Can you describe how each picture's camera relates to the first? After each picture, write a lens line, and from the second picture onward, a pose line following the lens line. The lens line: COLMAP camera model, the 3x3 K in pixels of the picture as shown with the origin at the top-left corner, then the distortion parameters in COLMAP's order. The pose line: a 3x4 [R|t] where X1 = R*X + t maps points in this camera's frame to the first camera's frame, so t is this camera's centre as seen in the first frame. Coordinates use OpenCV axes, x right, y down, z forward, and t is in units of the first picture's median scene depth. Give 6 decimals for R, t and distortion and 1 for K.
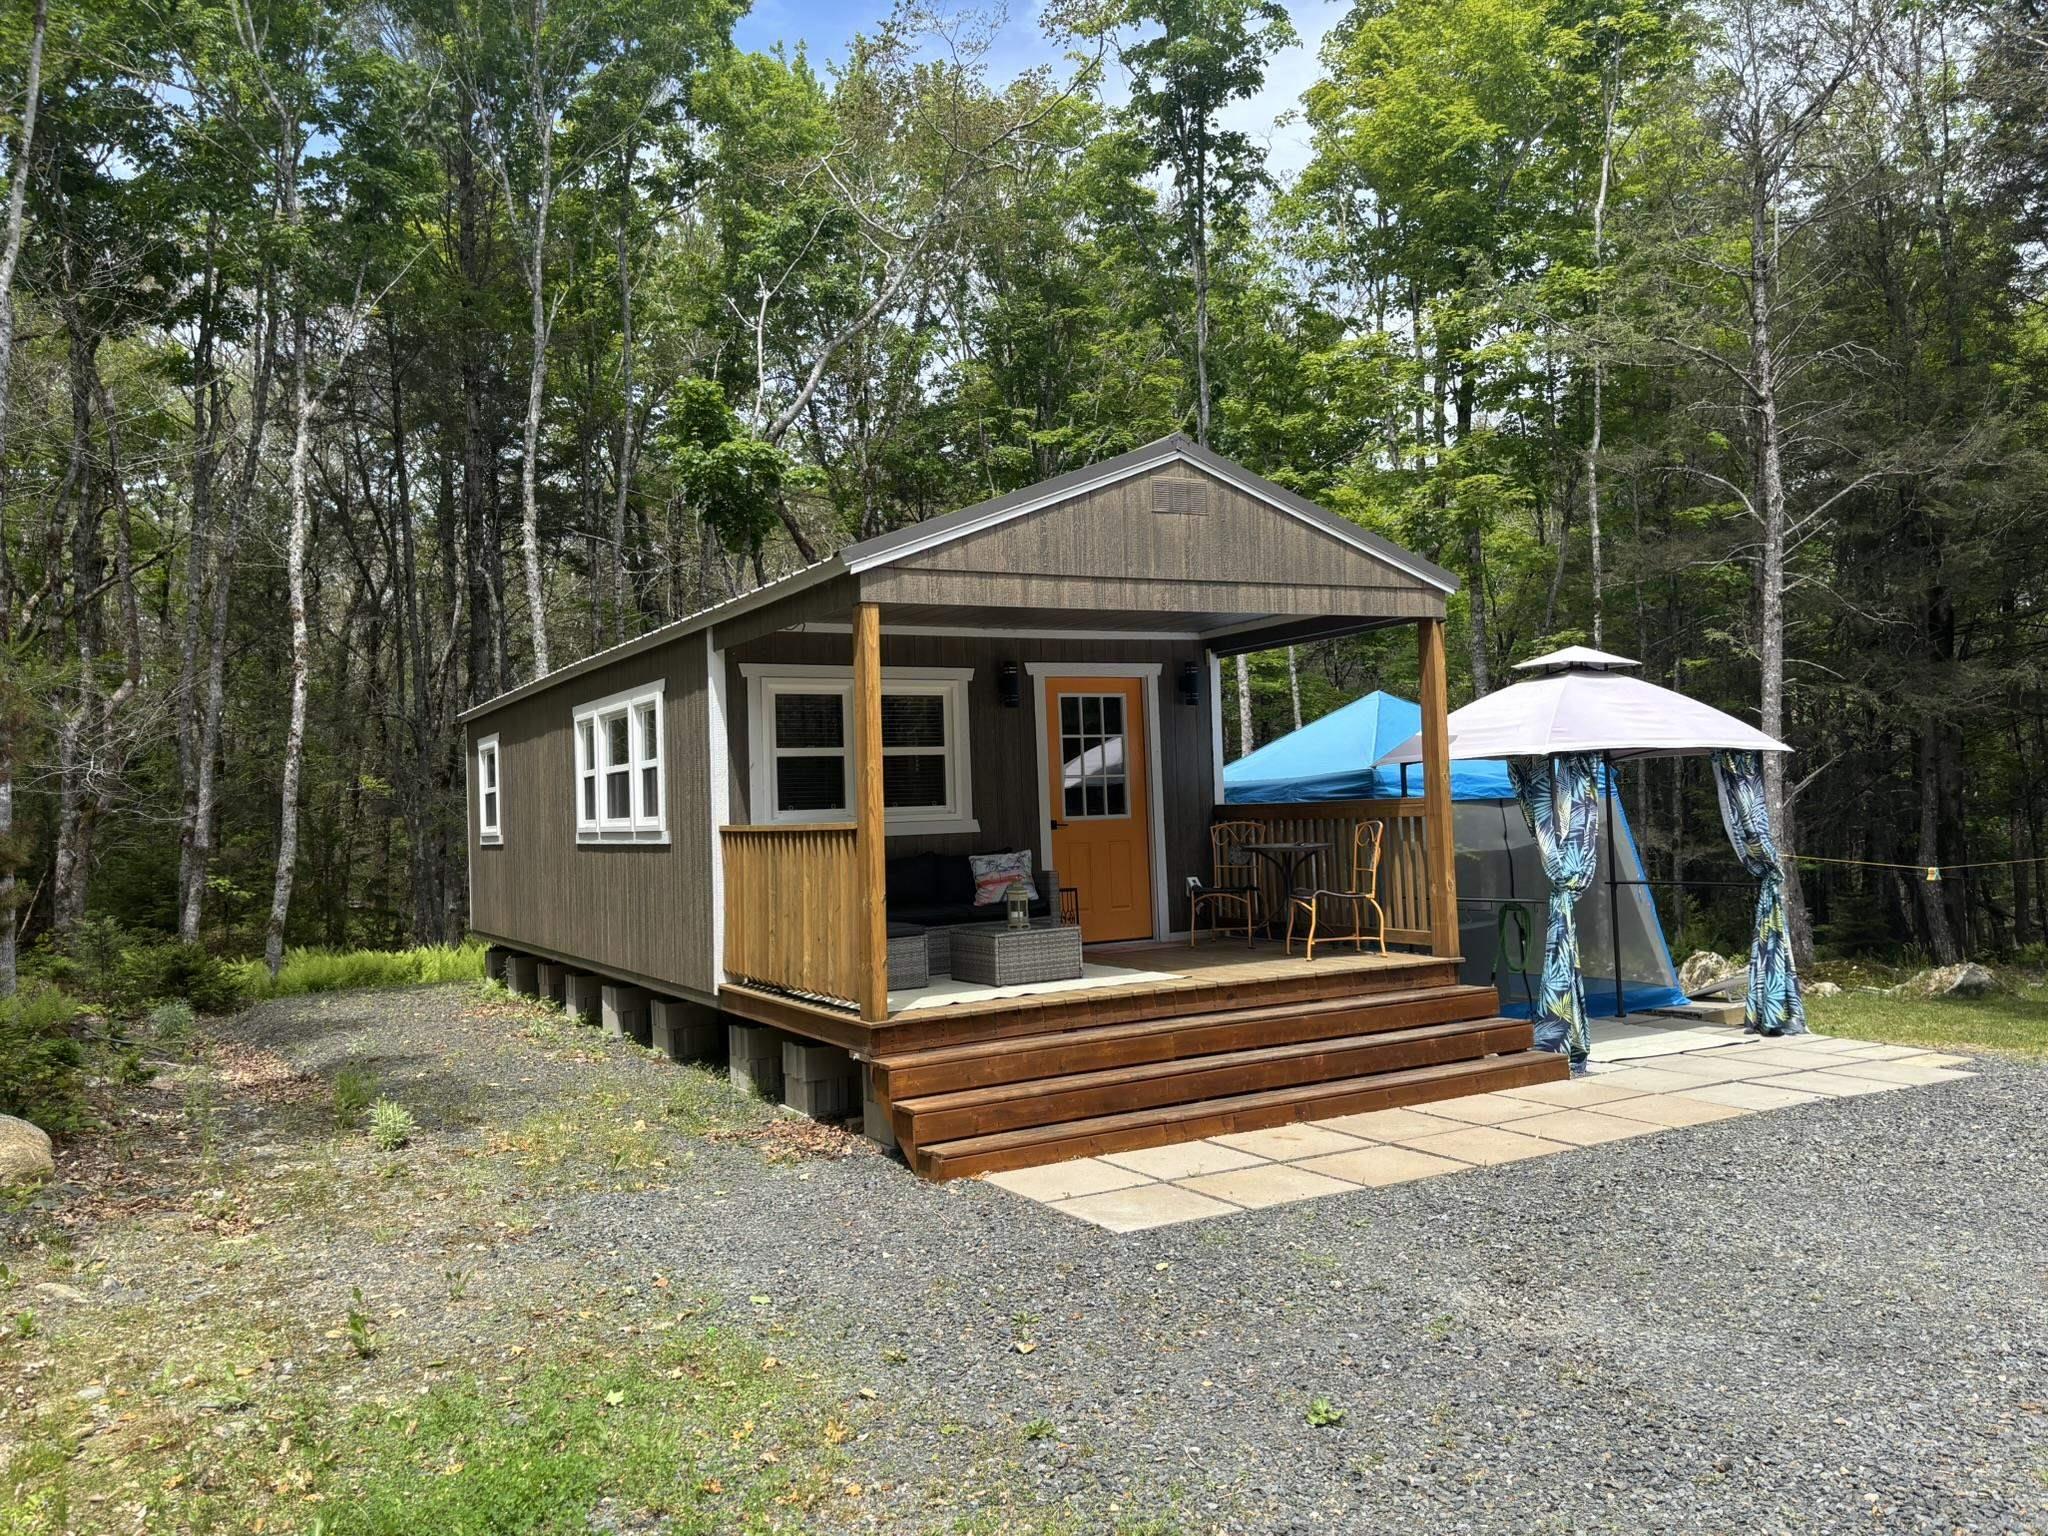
lens RADIAL K [[1559.9, 0, 1015.6], [0, 1559.9, 767.4], [0, 0, 1]] dist [0.033810, -0.024307]
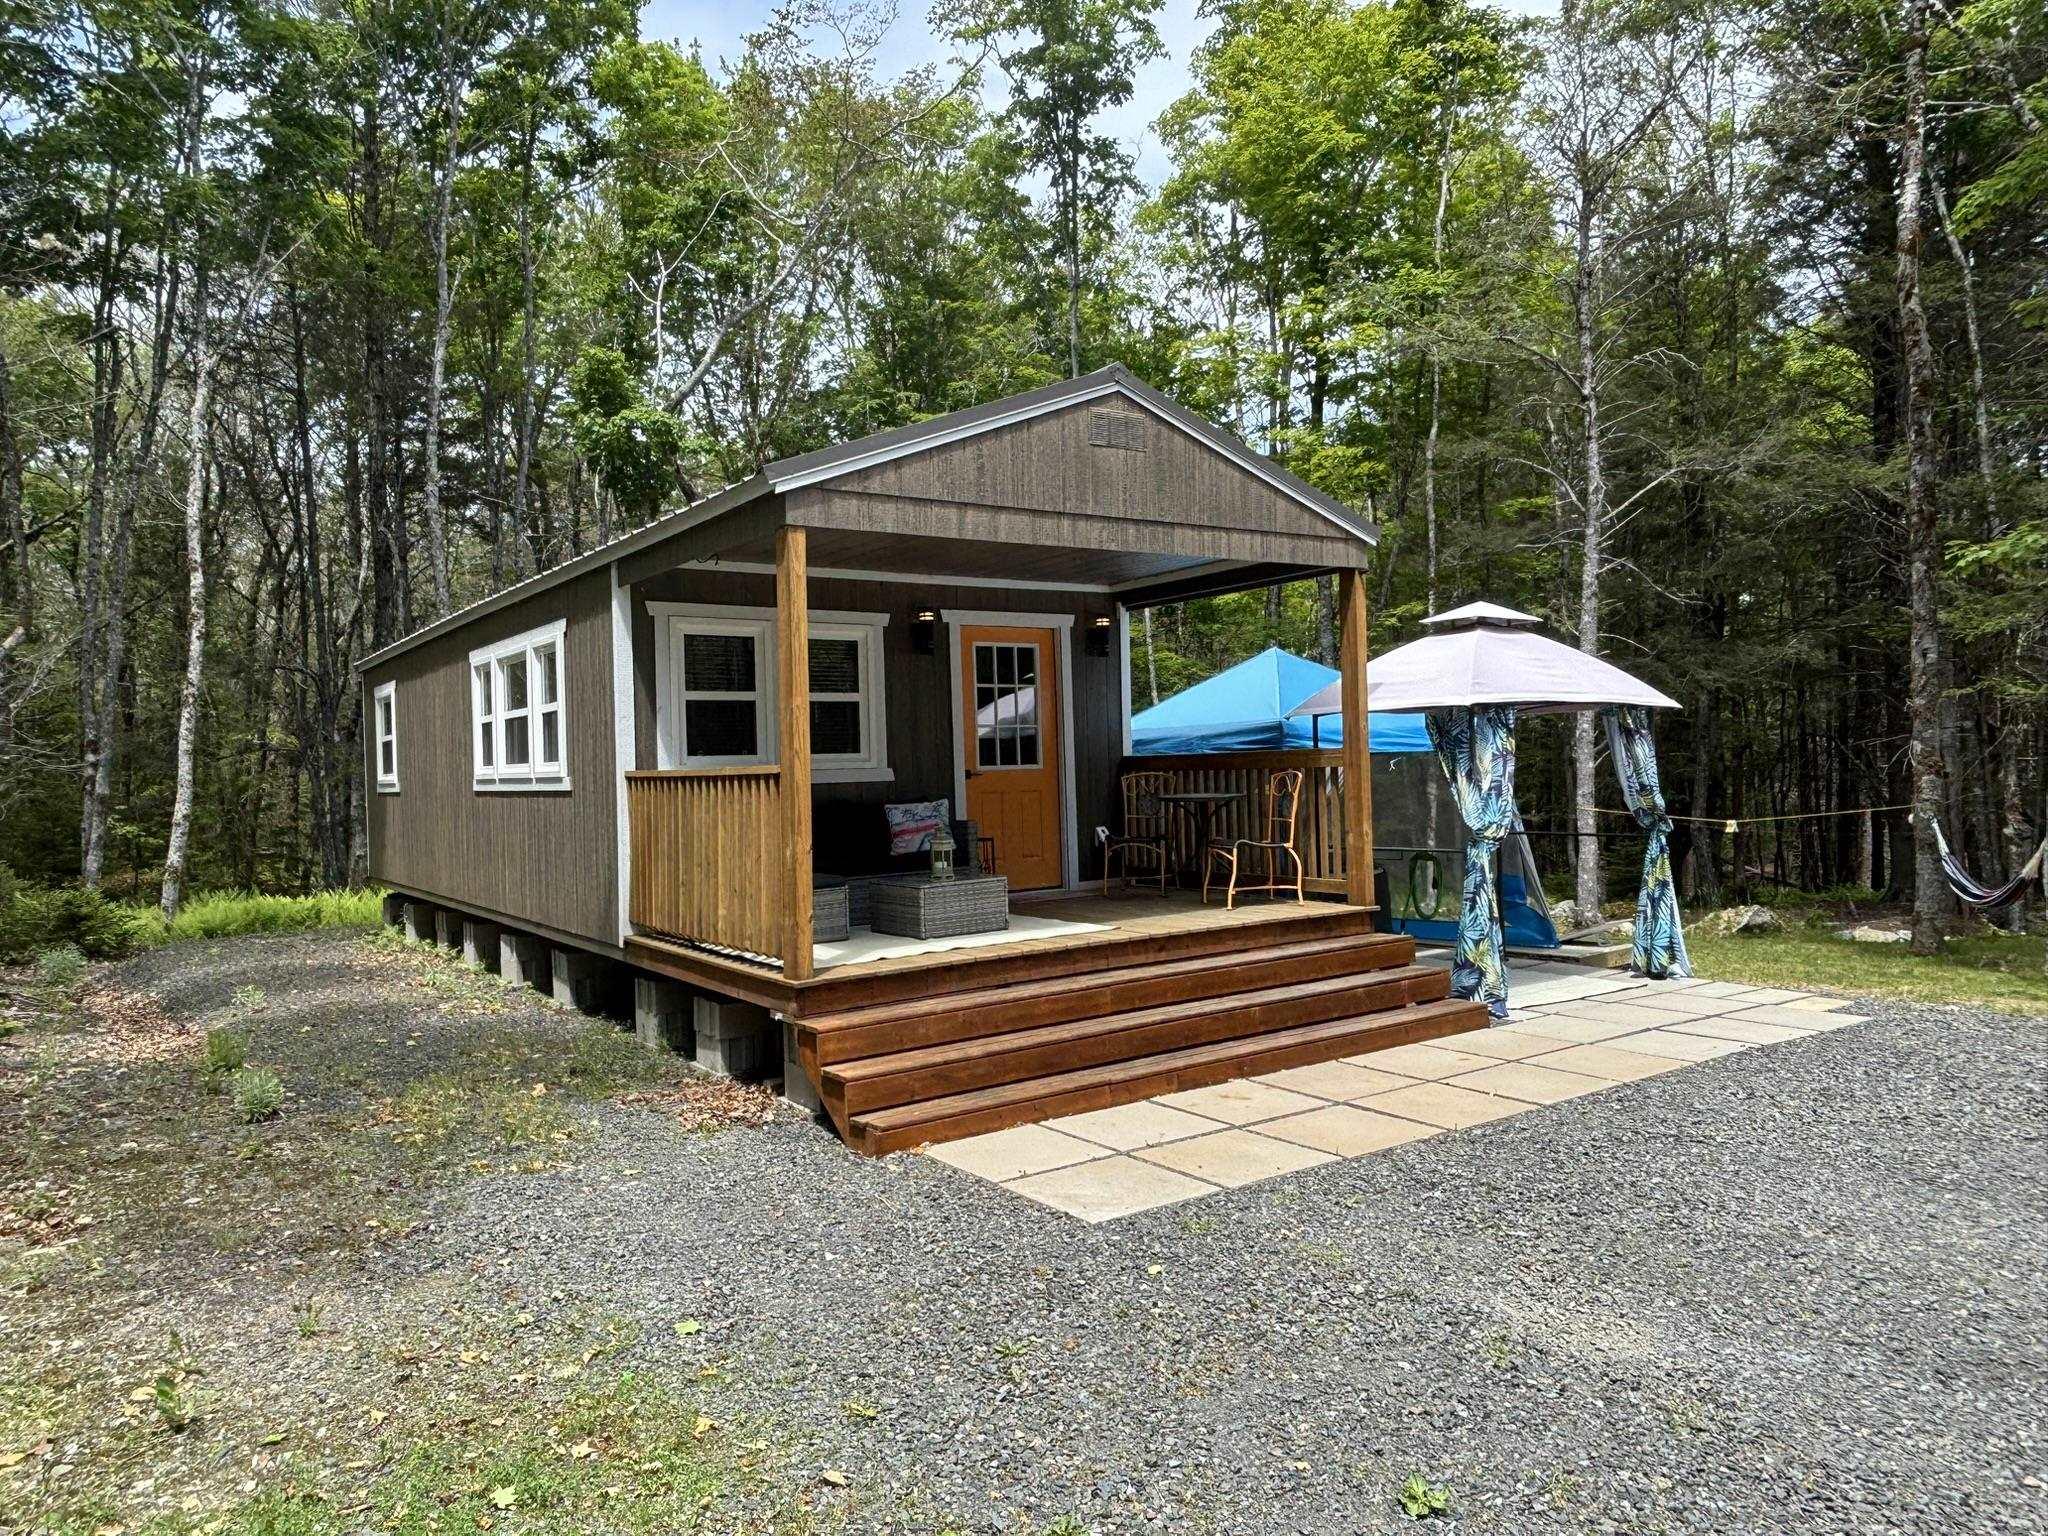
lens RADIAL K [[1358.5, 0, 1011.0], [0, 1358.5, 781.1], [0, 0, 1]] dist [0.029176, -0.040932]
pose [[0.995396, 0.007030, 0.095591, -0.030147], [-0.010430, 0.999329, 0.035115, 0.010535], [-0.095280, -0.035951, 0.994801, 0.131712]]
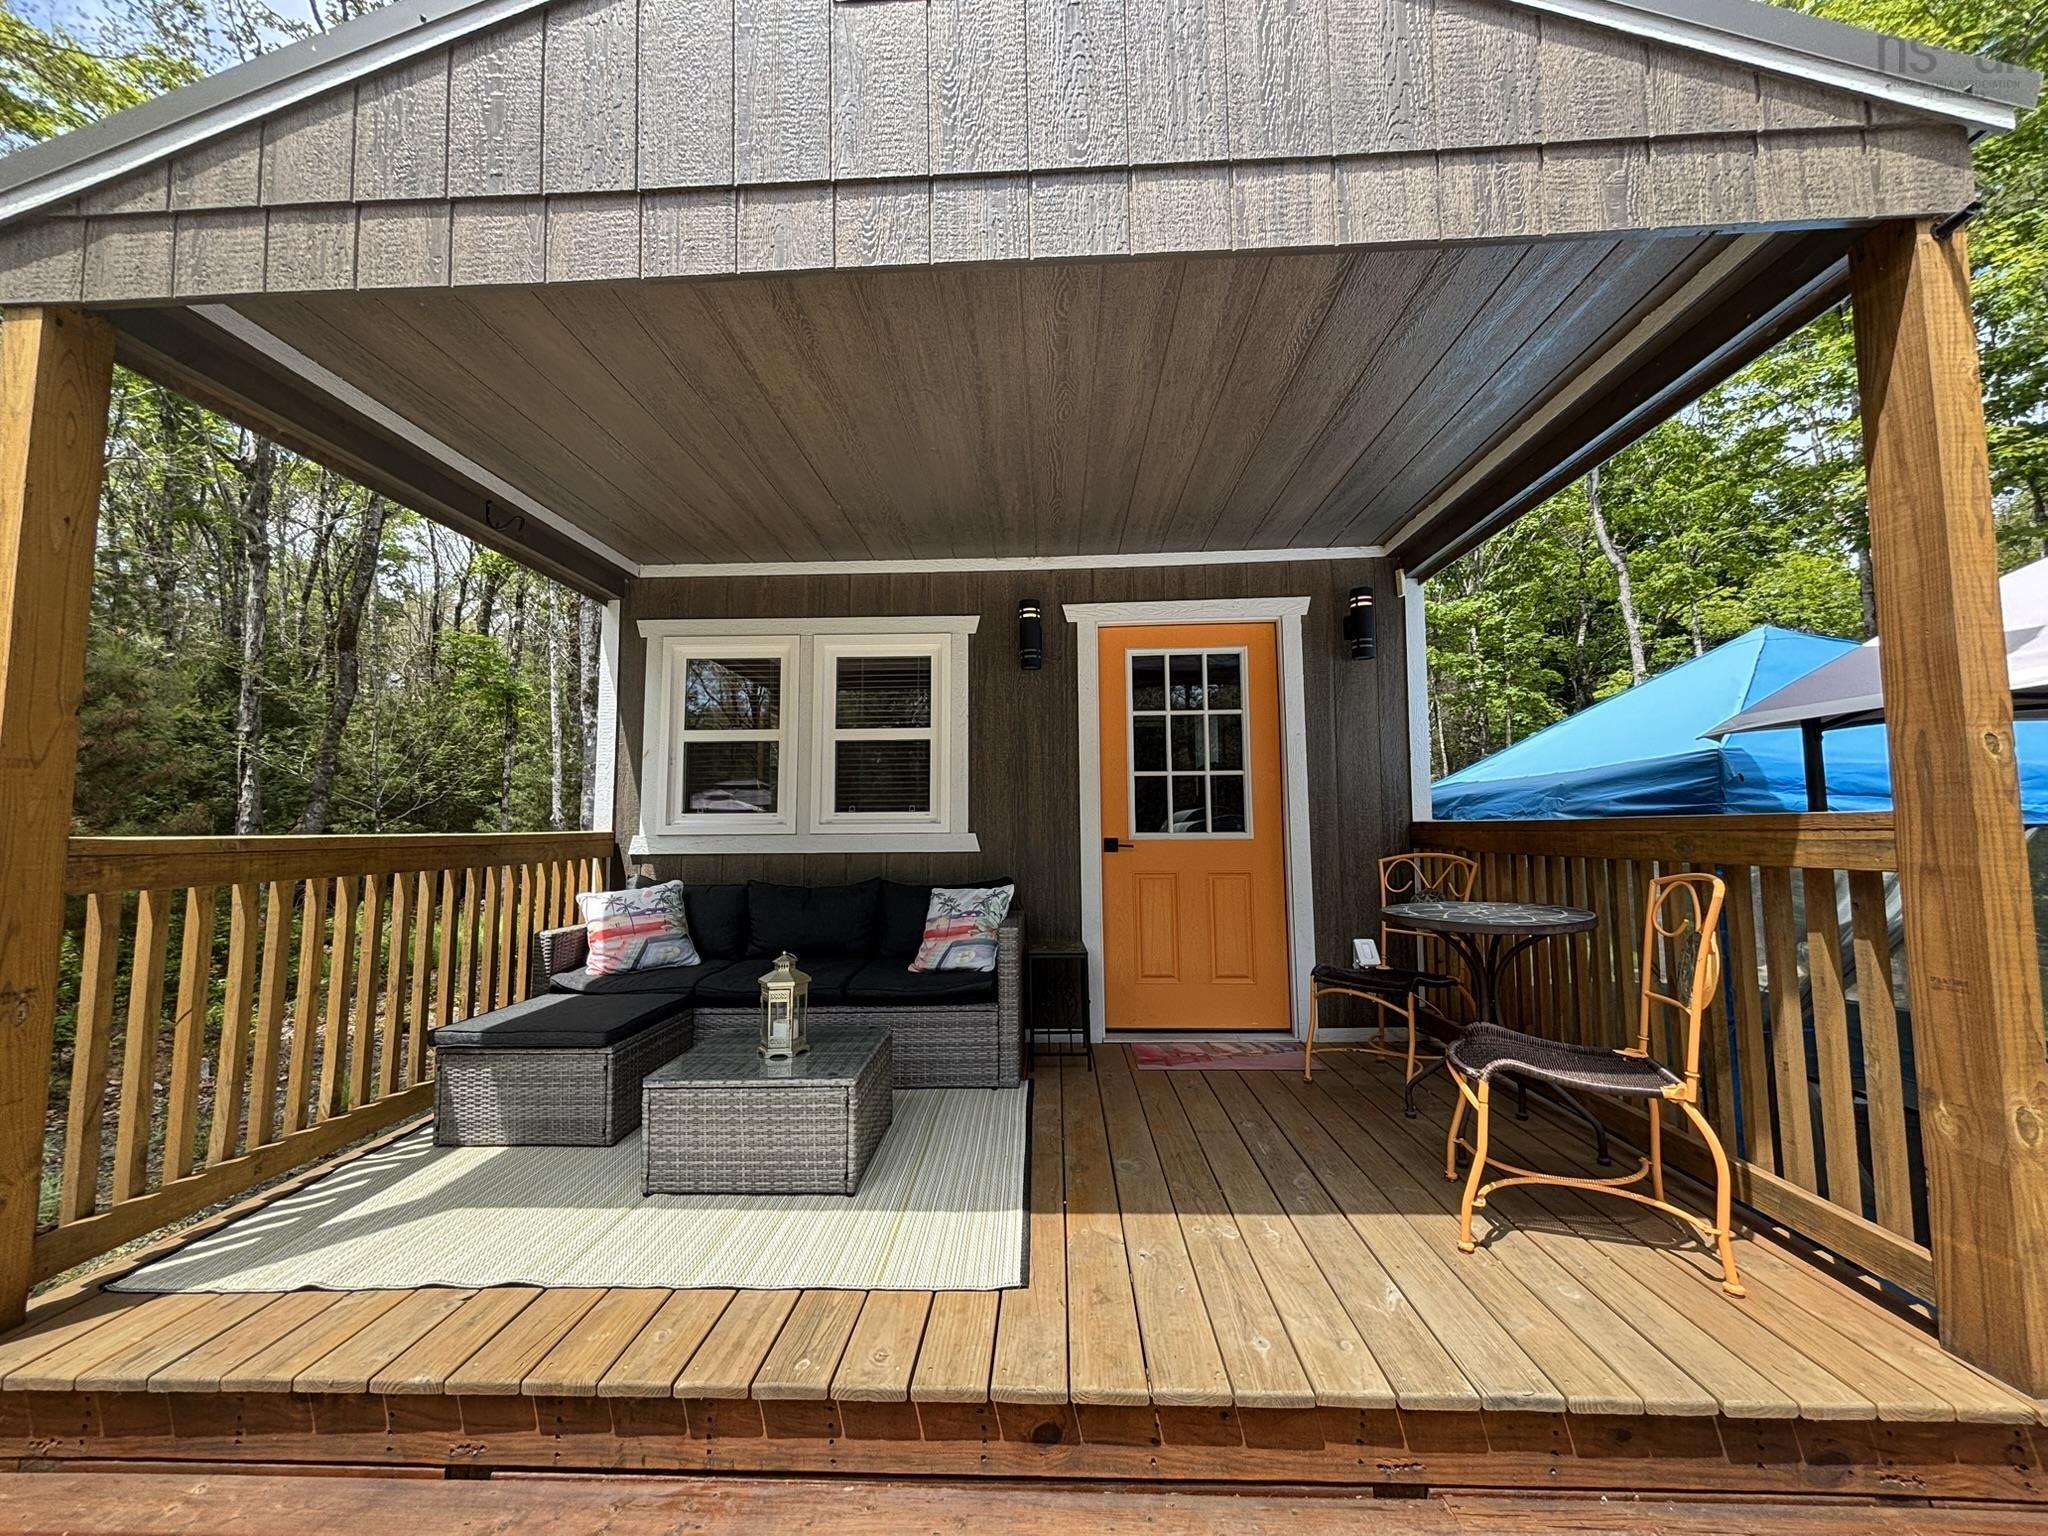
lens RADIAL K [[826.1, 0, 1016.5], [0, 826.1, 769.7], [0, 0, 1]] dist [-0.001317, 0.001029]
pose [[0.854807, -0.007304, -0.518894, 0.173451], [-0.008109, 0.999591, -0.027428, 0.014687], [0.518882, 0.027654, 0.854398, 0.674581]]
